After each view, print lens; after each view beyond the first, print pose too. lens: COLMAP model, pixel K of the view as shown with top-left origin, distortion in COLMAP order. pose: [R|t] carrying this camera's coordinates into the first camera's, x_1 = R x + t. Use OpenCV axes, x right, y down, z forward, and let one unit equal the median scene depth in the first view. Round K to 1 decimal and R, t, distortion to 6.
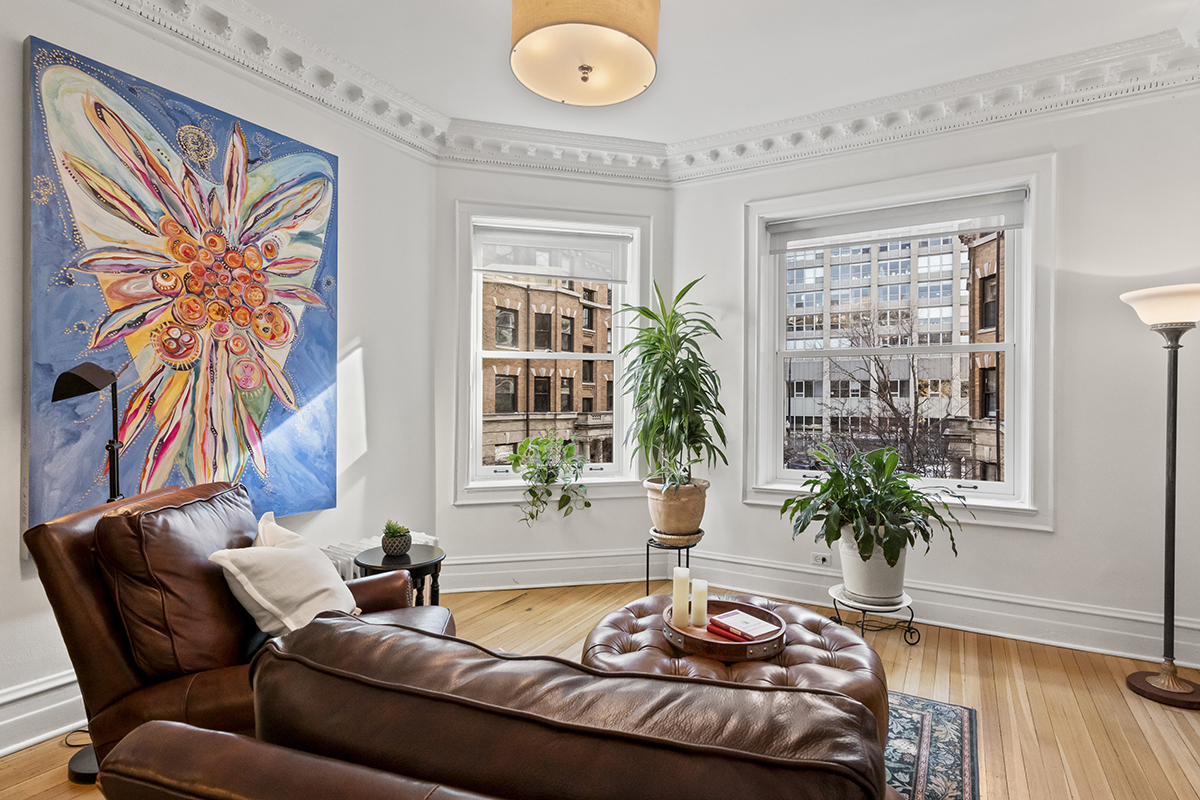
lens RADIAL K [[598.7, 0, 609.7], [0, 598.7, 401.9], [0, 0, 1]] dist [0.004654, -0.000150]
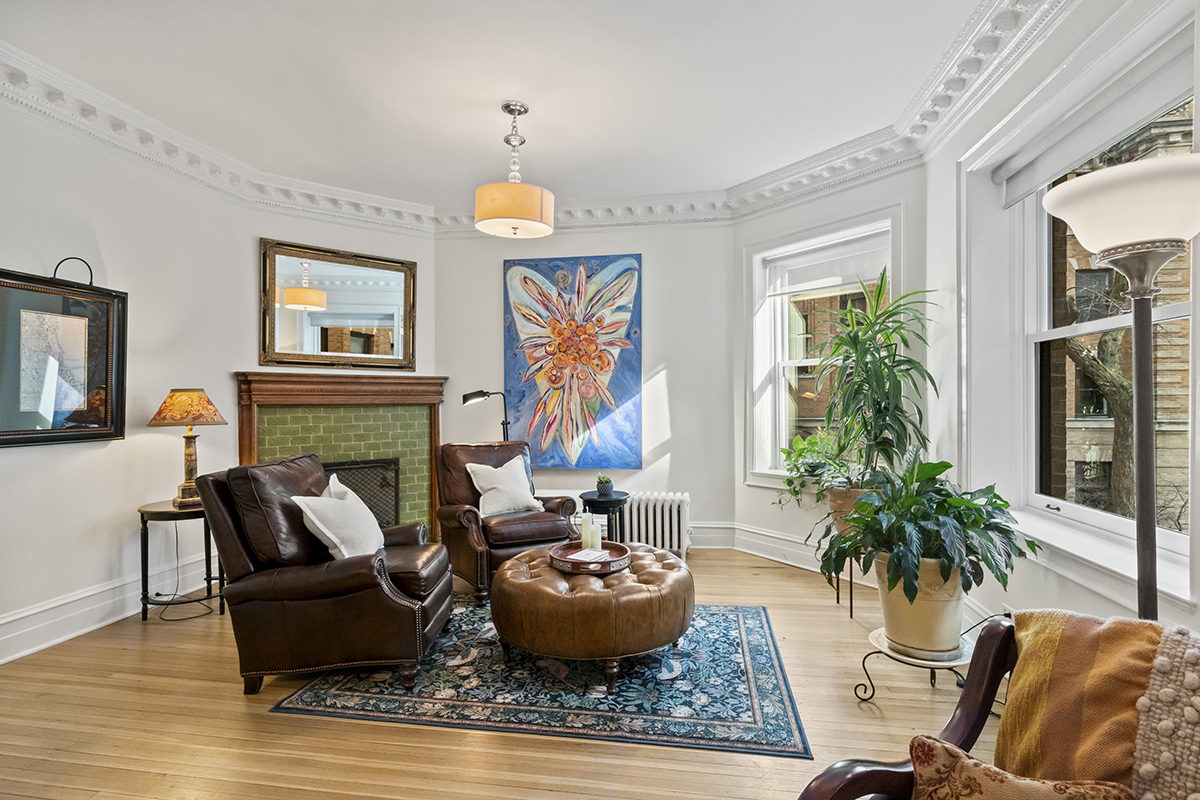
lens RADIAL K [[598.7, 0, 614.1], [0, 598.7, 403.1], [0, 0, 1]] dist [0.004654, -0.000150]
pose [[0.376493, -0.003936, -0.926411, 1.245612], [0.005066, 0.999985, -0.002190, -0.000577], [0.926406, -0.003869, 0.376507, 0.389090]]
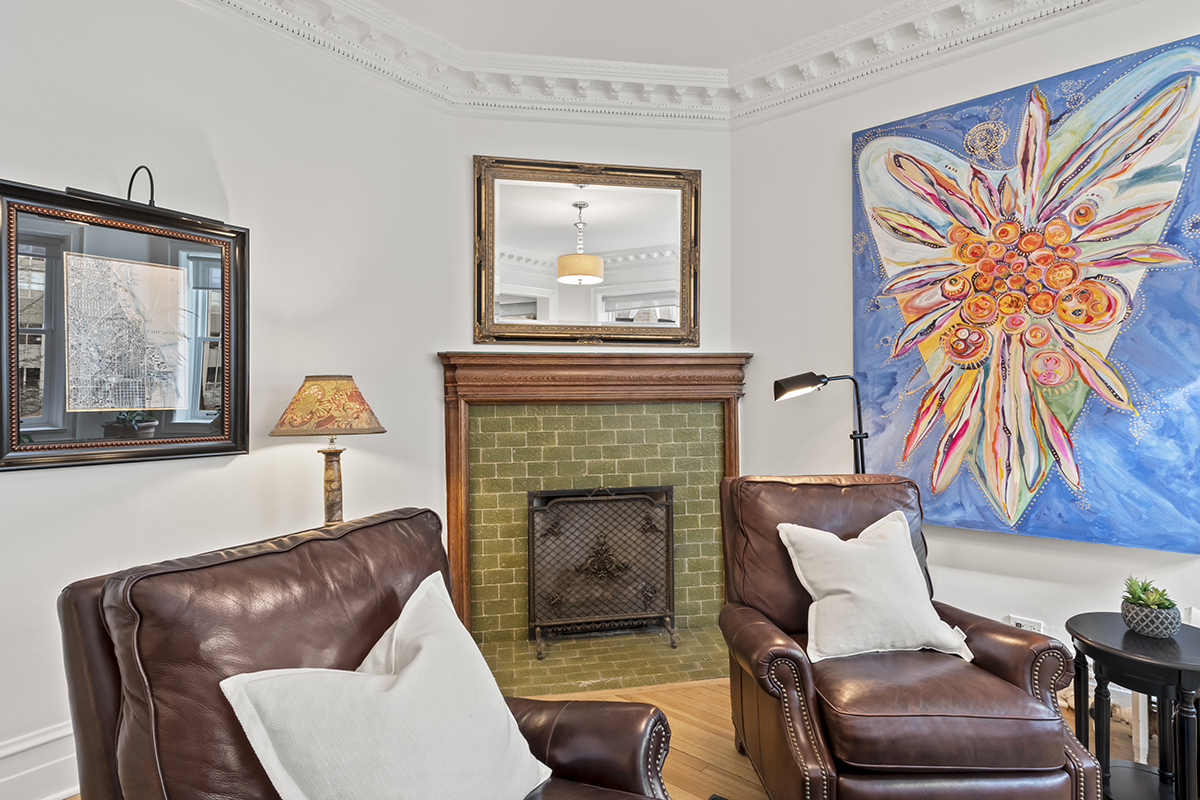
lens RADIAL K [[598.7, 0, 593.6], [0, 598.7, 403.1], [0, 0, 1]] dist [0.004654, -0.000150]
pose [[-0.171759, 0.002513, -0.985136, 0.393193], [0.006287, 0.999979, 0.001455, -0.000651], [0.985119, -0.005944, -0.171771, 0.526217]]
